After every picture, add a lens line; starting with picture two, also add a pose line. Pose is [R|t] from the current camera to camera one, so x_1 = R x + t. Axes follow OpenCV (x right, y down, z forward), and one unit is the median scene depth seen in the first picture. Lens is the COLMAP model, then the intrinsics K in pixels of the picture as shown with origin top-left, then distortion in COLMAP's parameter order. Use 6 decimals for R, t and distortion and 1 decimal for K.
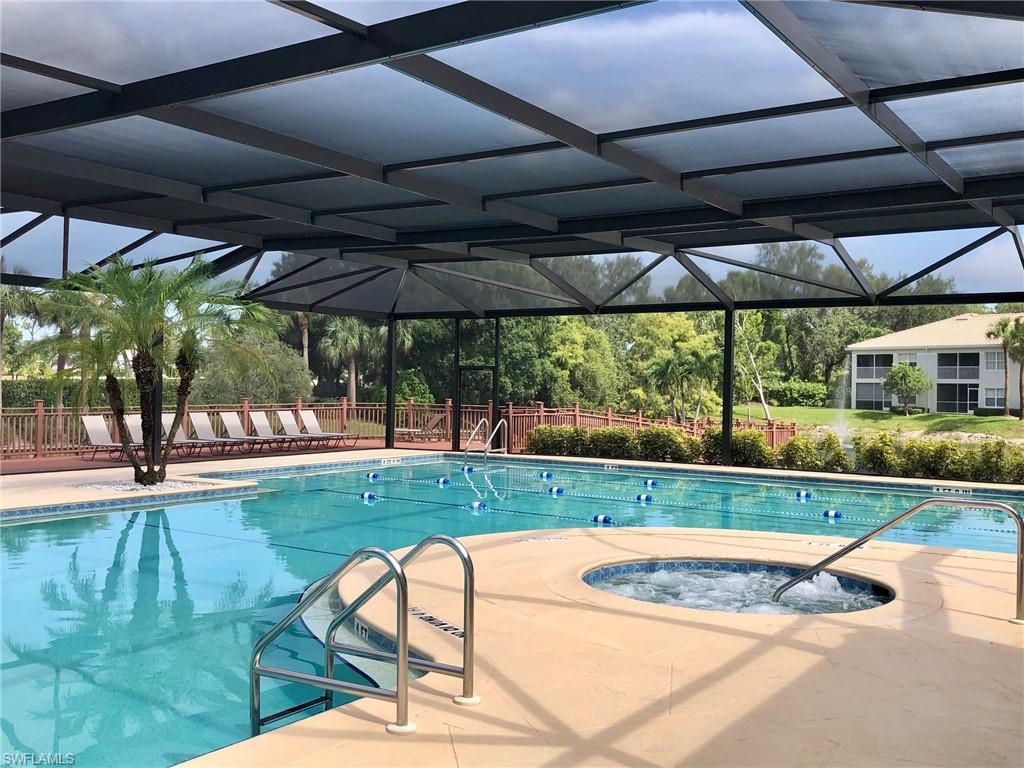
lens RADIAL K [[1062.2, 0, 512.0], [0, 1062.2, 384.0], [0, 0, 1]] dist [0.508854, 0.000979]
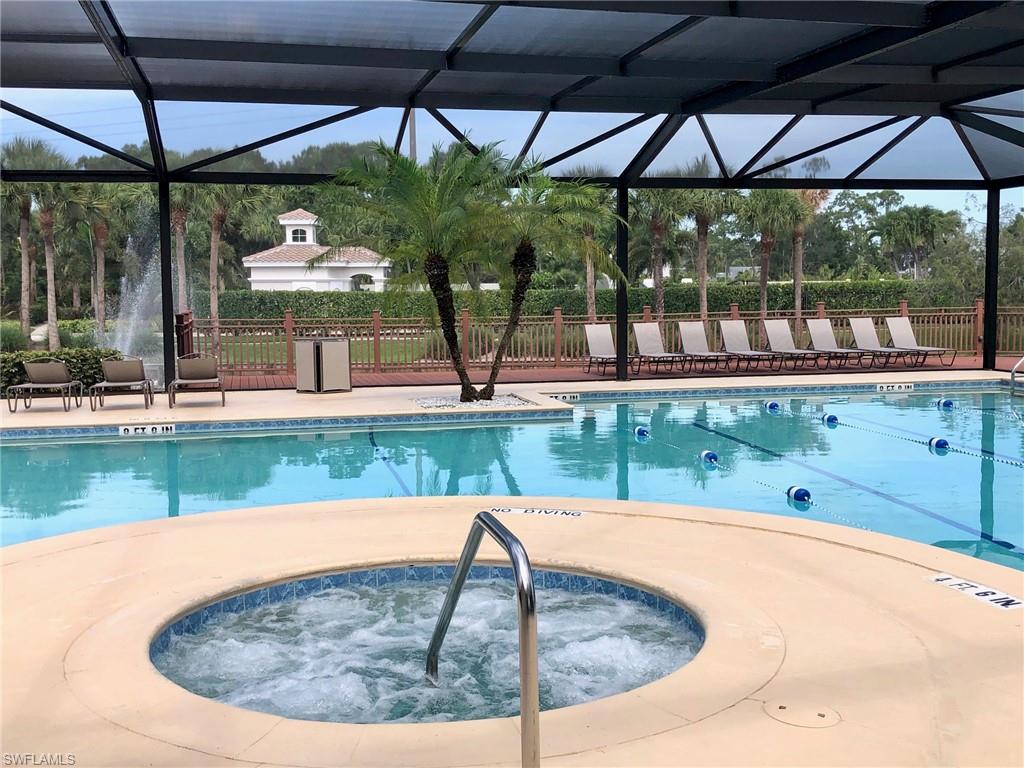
lens RADIAL K [[1152.0, 0, 512.0], [0, 1152.0, 384.0], [0, 0, 1]] dist [-0.001013, 0.000637]
pose [[0.759665, 0.033519, -0.649450, 0.130179], [0.022324, 0.996738, 0.077555, 0.001363], [0.649931, -0.073414, 0.756439, 0.171121]]
